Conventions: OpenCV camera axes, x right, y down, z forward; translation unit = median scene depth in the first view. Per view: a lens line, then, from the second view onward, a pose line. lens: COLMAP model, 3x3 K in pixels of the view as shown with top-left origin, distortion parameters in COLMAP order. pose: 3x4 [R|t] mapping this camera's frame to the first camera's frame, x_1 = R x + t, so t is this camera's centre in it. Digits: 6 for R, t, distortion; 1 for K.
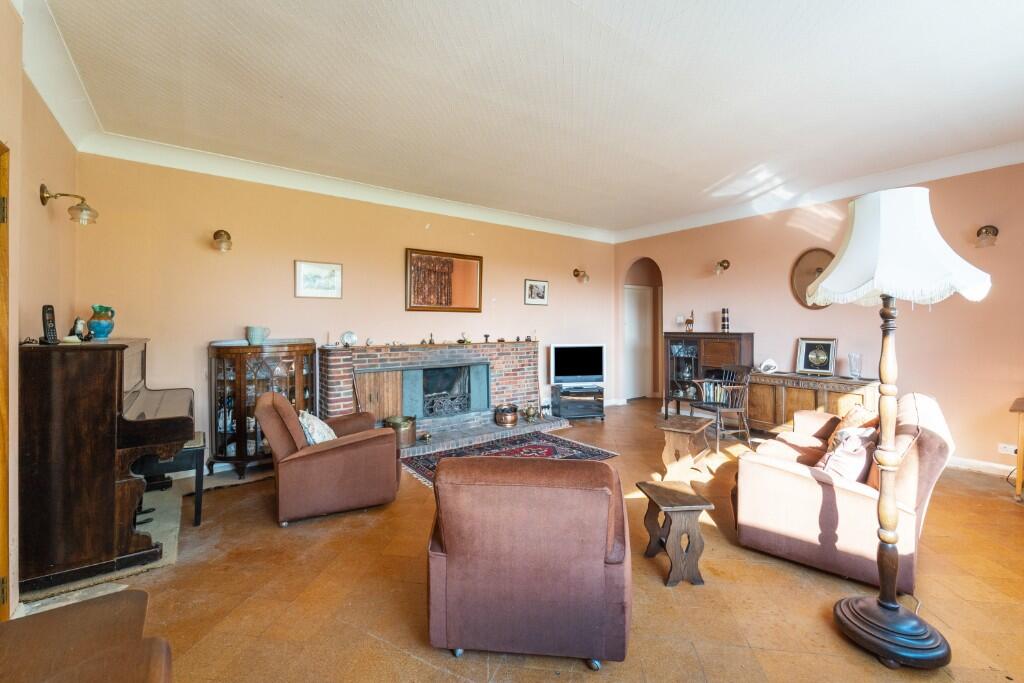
lens RADIAL K [[423.3, 0, 510.4], [0, 423.3, 326.1], [0, 0, 1]] dist [-0.000025, -0.000007]
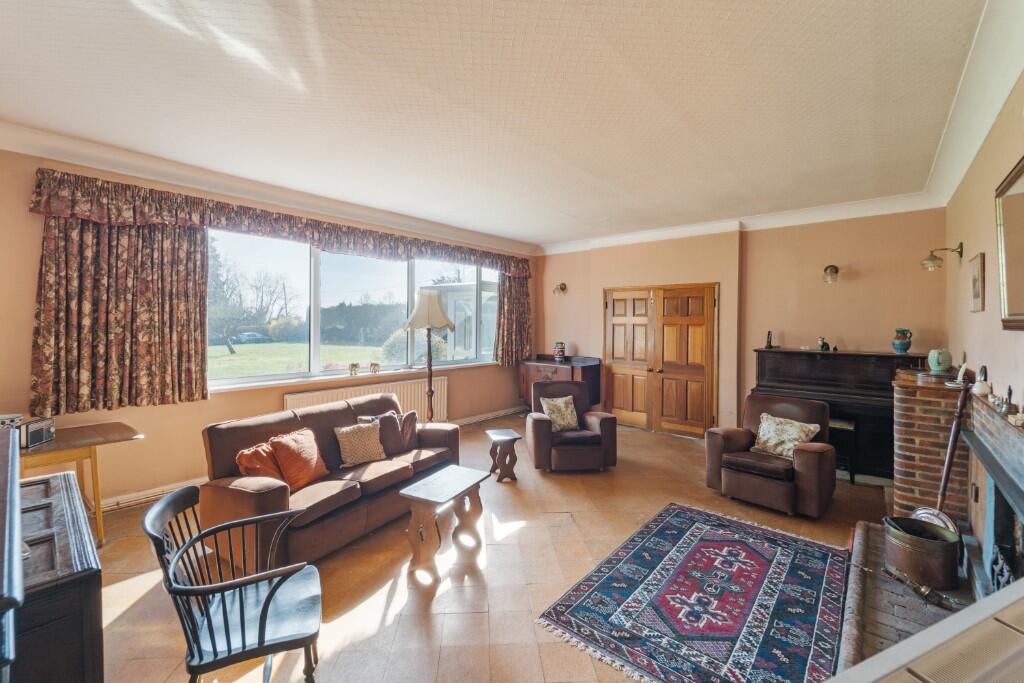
lens RADIAL K [[423.3, 0, 510.4], [0, 423.3, 326.1], [0, 0, 1]] dist [-0.000025, -0.000007]
pose [[-0.977750, 0.002729, -0.209758, 0.405295], [0.001069, 0.999967, 0.008025, -0.052657], [0.209773, 0.007623, -0.977721, 1.528039]]
